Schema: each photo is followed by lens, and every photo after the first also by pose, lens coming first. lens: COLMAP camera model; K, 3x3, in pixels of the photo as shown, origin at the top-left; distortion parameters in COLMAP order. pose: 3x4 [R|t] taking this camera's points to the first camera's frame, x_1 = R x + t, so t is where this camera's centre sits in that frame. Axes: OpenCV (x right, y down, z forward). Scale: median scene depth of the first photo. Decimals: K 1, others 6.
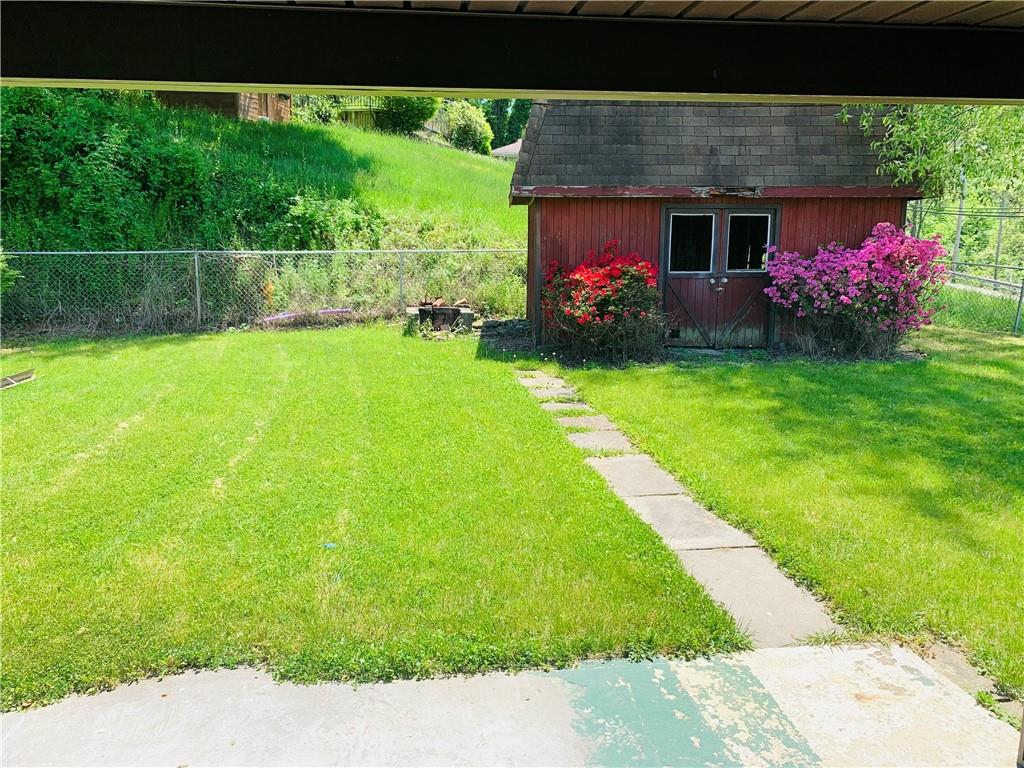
lens RADIAL K [[780.7, 0, 517.6], [0, 780.7, 377.4], [0, 0, 1]] dist [0.006194, 0.002452]
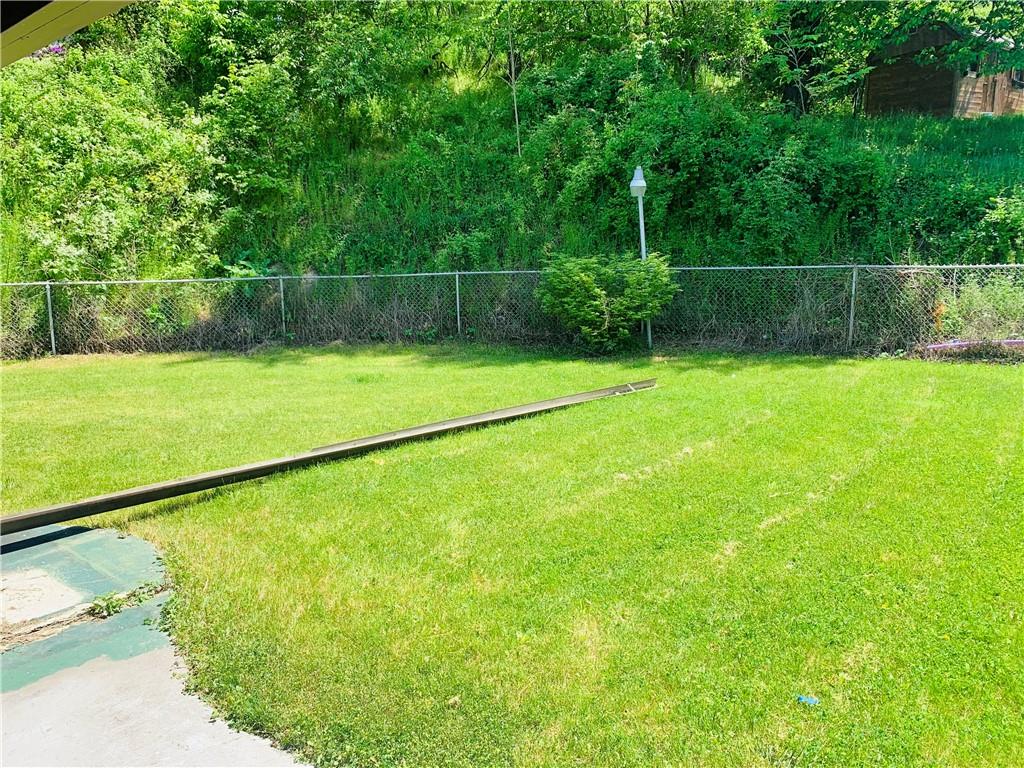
lens RADIAL K [[780.7, 0, 517.6], [0, 780.7, 377.4], [0, 0, 1]] dist [0.006194, 0.002452]
pose [[0.655208, 0.099799, -0.748828, 0.017237], [-0.119538, 0.992444, 0.027674, -0.010971], [0.745931, 0.071381, 0.662187, 0.109654]]
